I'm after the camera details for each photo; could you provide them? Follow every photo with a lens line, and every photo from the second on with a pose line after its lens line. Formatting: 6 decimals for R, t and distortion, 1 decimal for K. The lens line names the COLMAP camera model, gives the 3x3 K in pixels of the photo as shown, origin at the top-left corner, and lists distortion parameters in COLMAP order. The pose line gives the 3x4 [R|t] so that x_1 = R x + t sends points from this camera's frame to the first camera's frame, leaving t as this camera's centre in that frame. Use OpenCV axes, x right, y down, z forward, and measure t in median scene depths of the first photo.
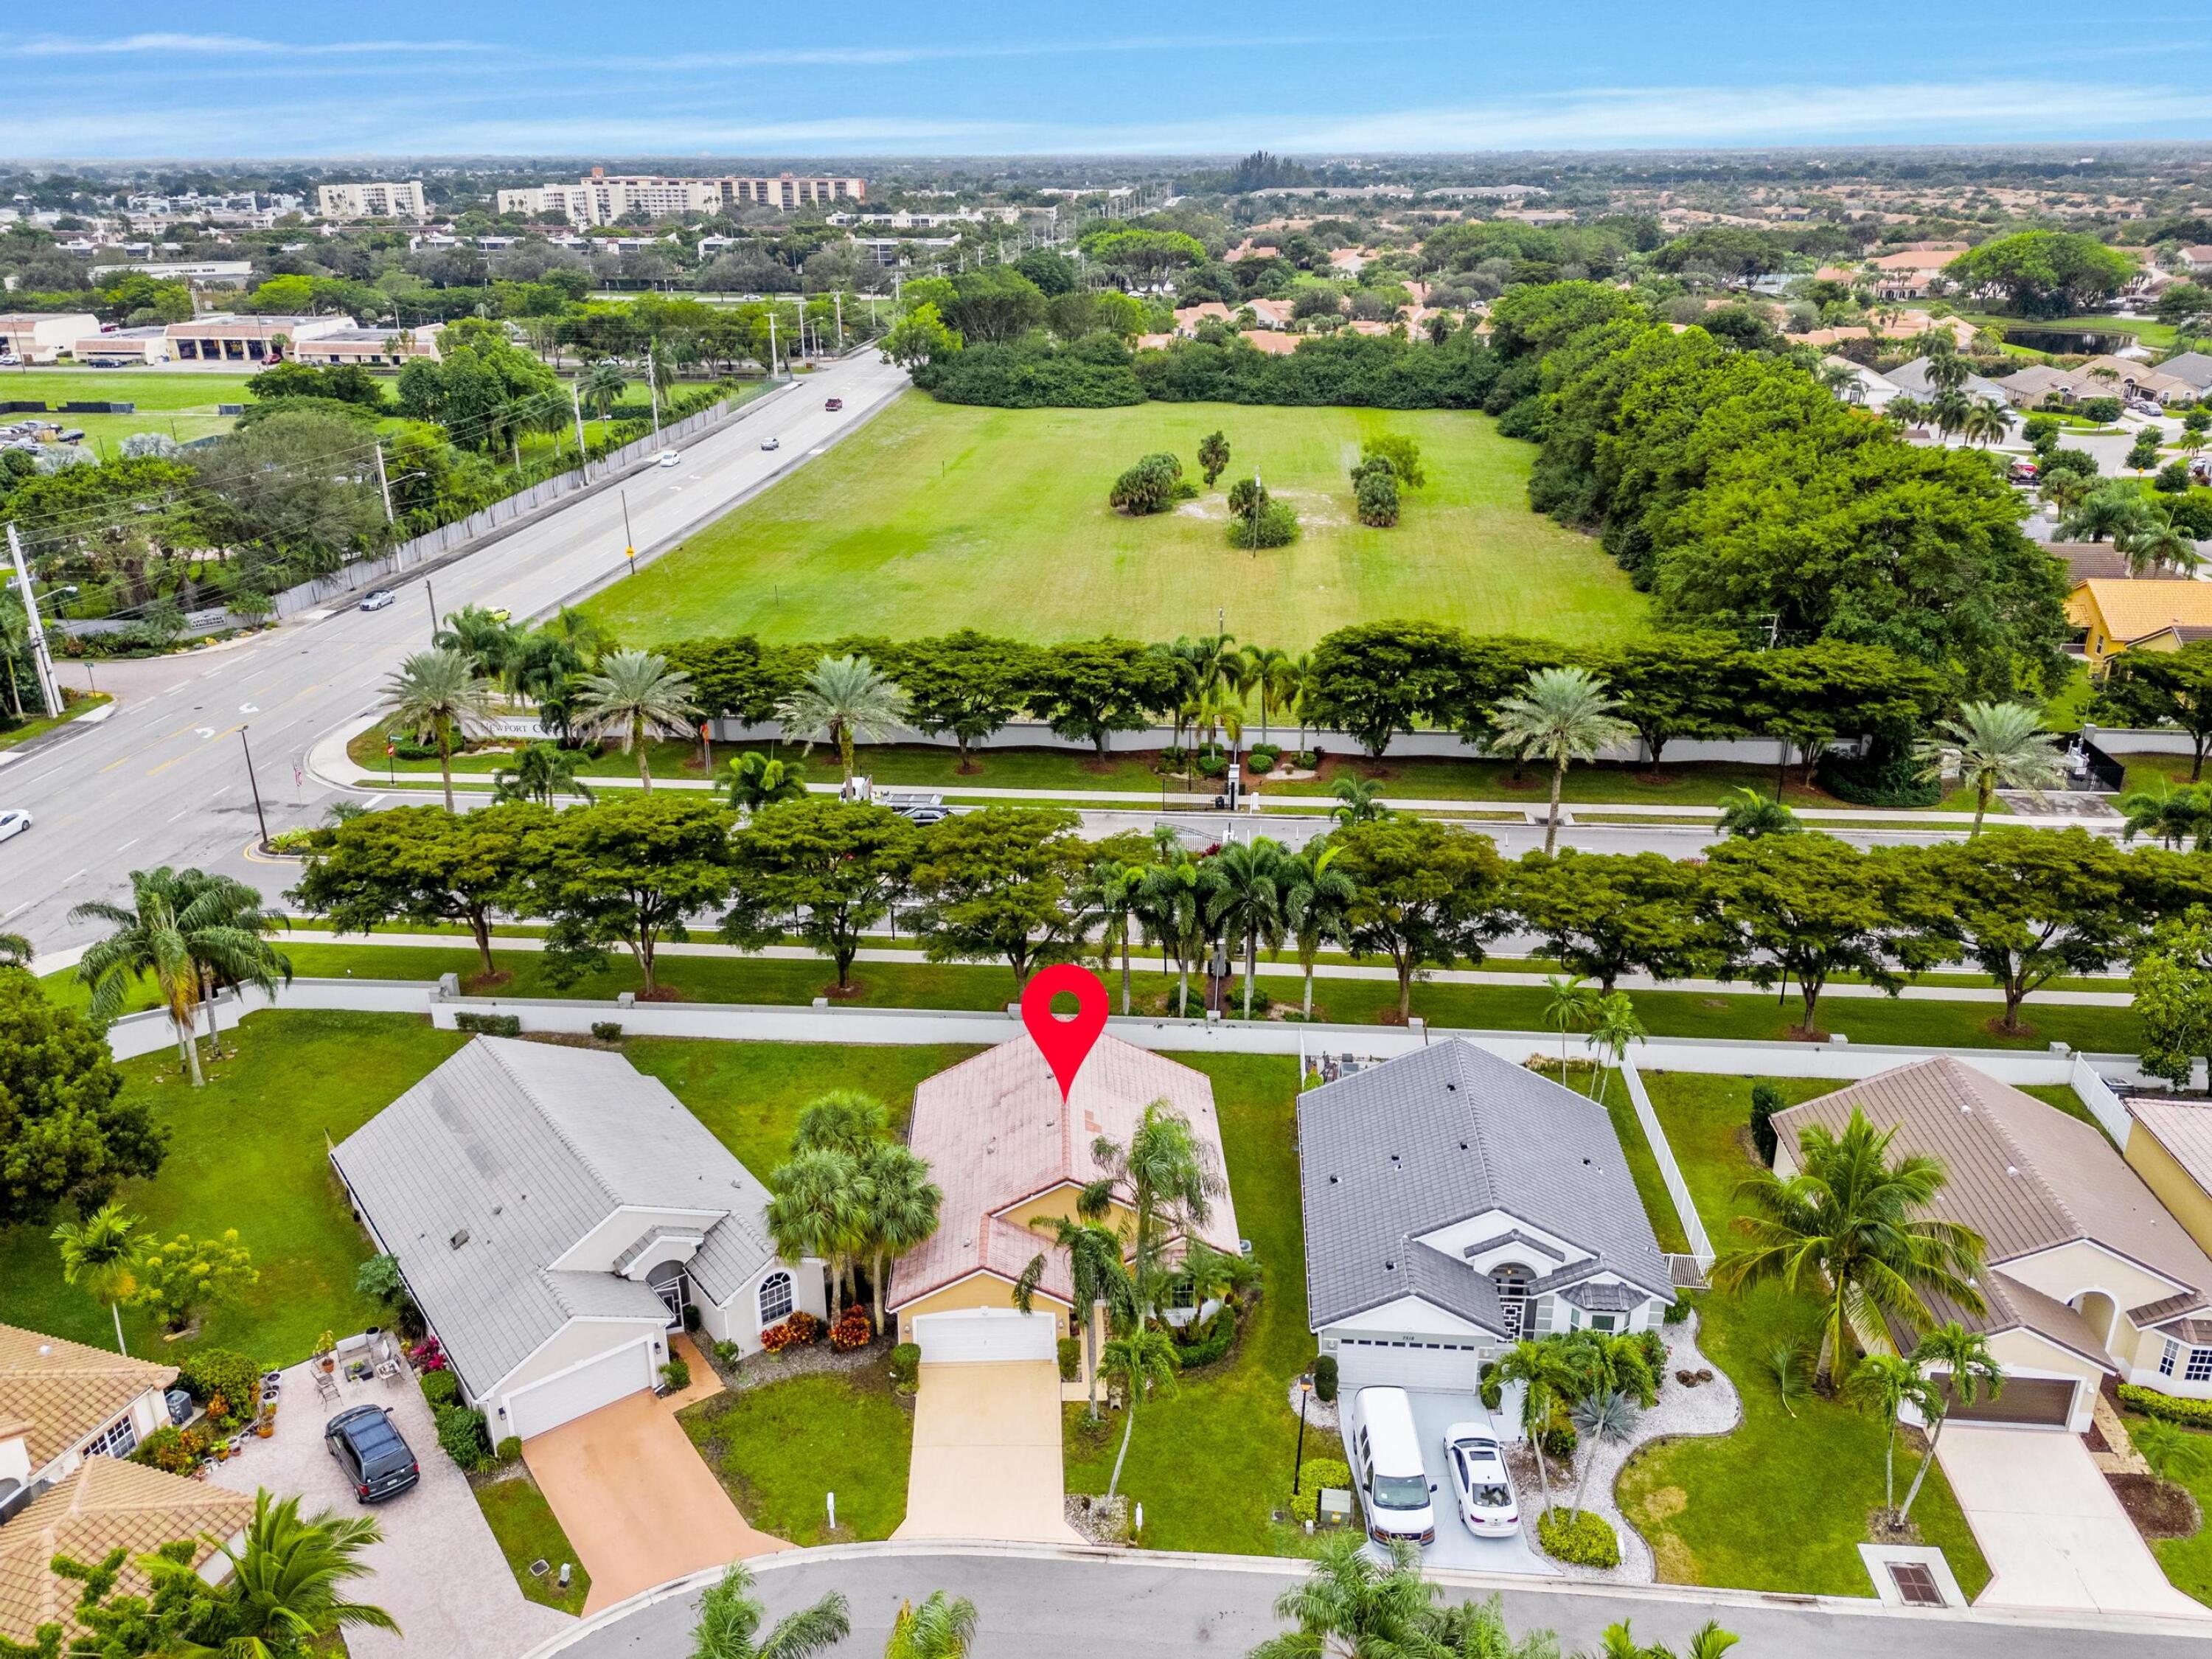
lens RADIAL K [[1675.5, 0, 1106.0], [0, 1675.5, 829.5], [0, 0, 1]] dist [0.065864, -0.059539]
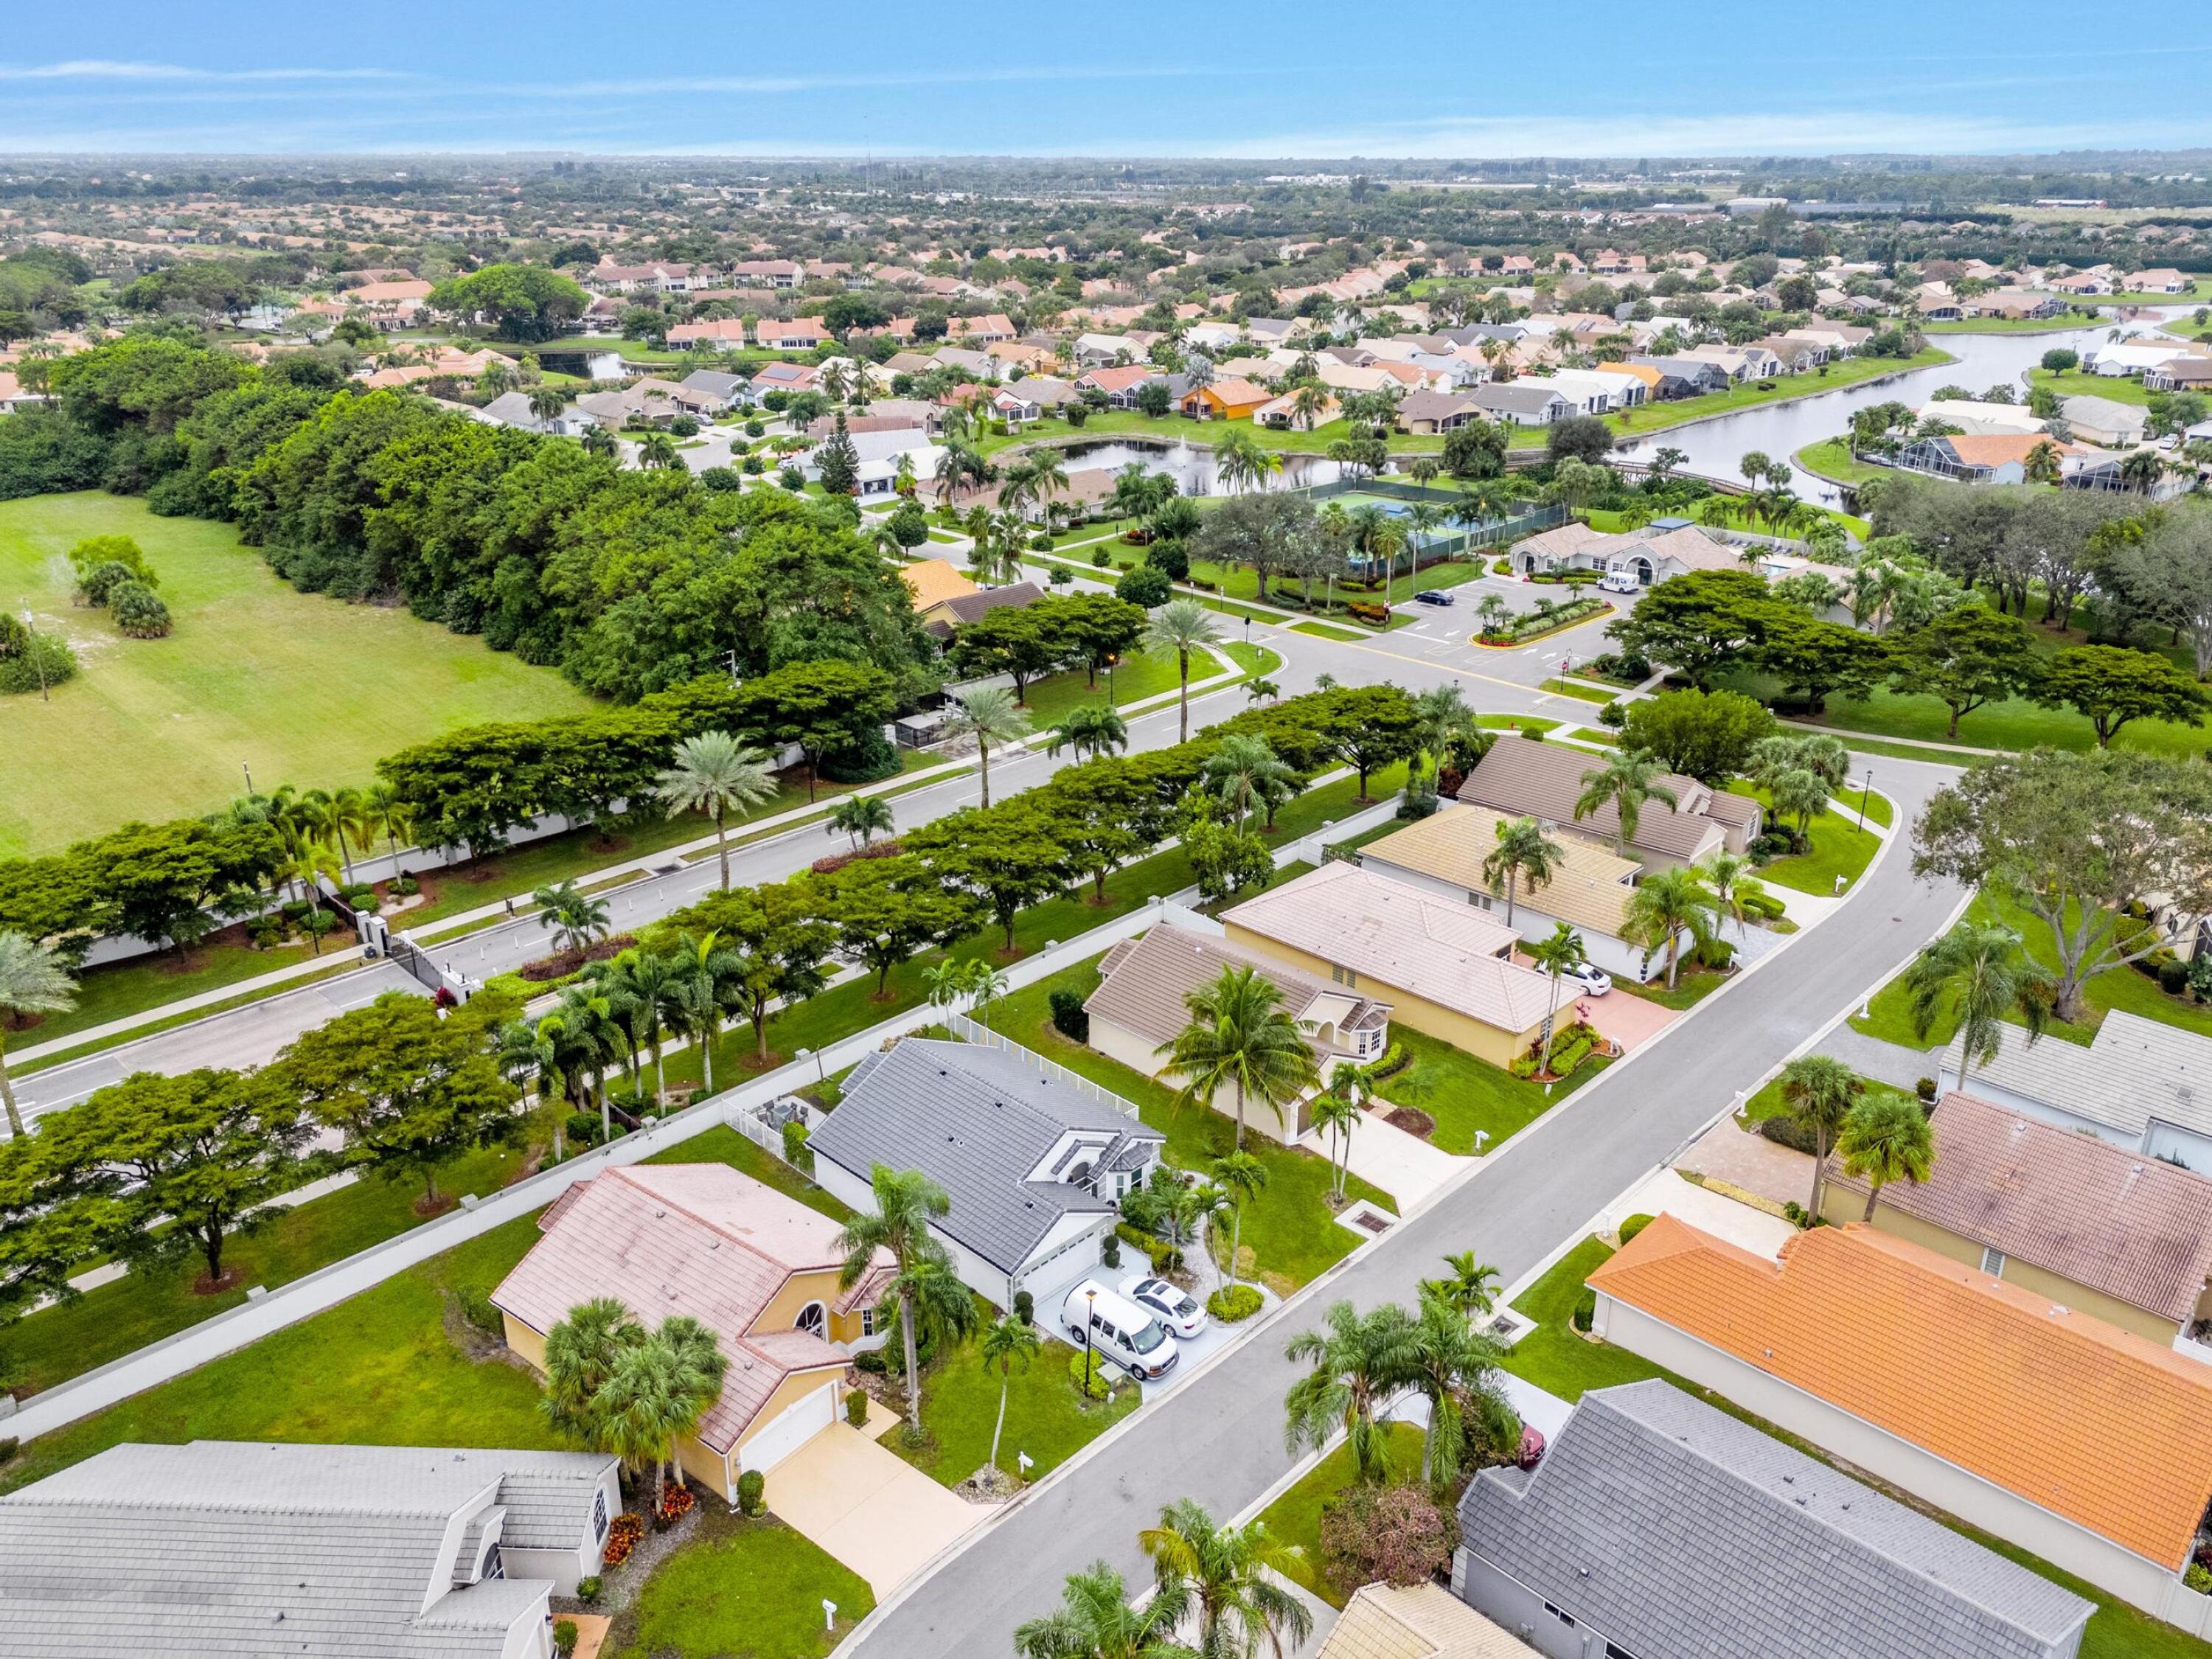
lens RADIAL K [[1675.5, 0, 1106.0], [0, 1675.5, 829.5], [0, 0, 1]] dist [0.065864, -0.059539]
pose [[0.632910, -0.282563, 0.720821, -0.341067], [0.282965, 0.951035, 0.124352, -0.084018], [-0.720663, 0.125264, 0.681875, 0.023374]]
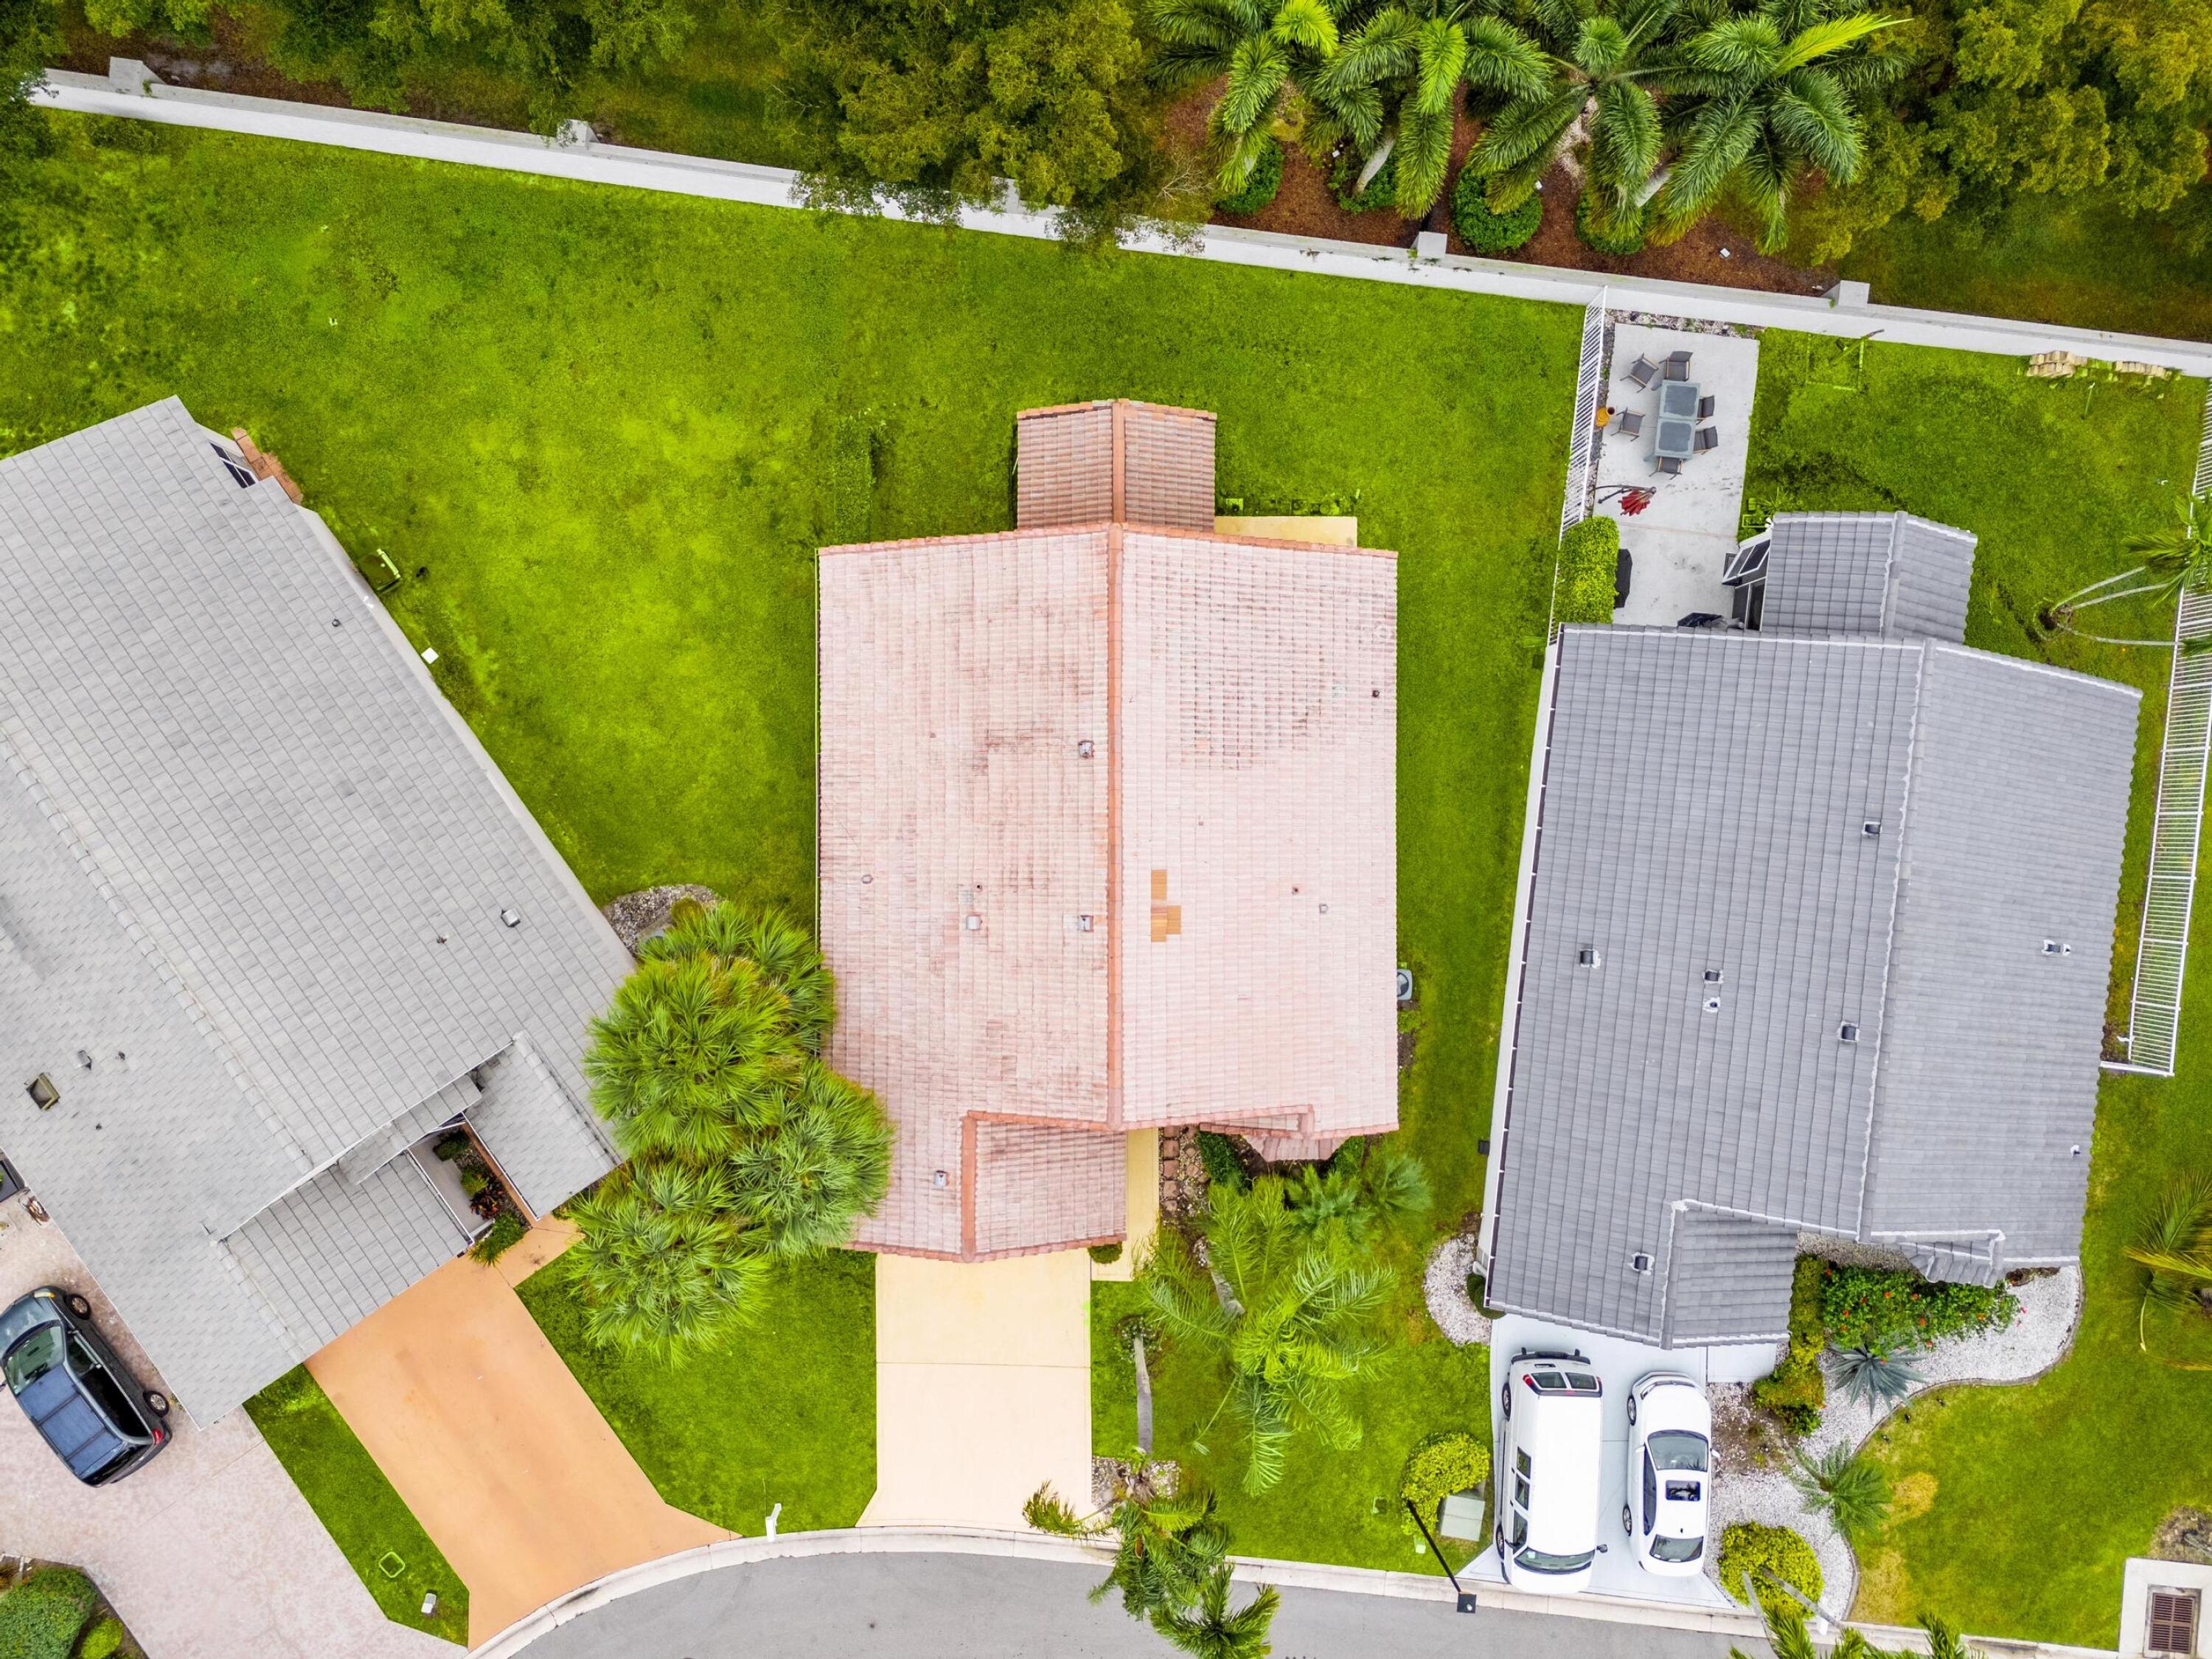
lens RADIAL K [[1675.5, 0, 1106.0], [0, 1675.5, 829.5], [0, 0, 1]] dist [0.065864, -0.059539]
pose [[0.998593, 0.038841, 0.036109, -0.027638], [-0.048242, 0.382493, 0.922698, -0.188842], [0.022027, -0.923142, 0.383829, 0.482254]]
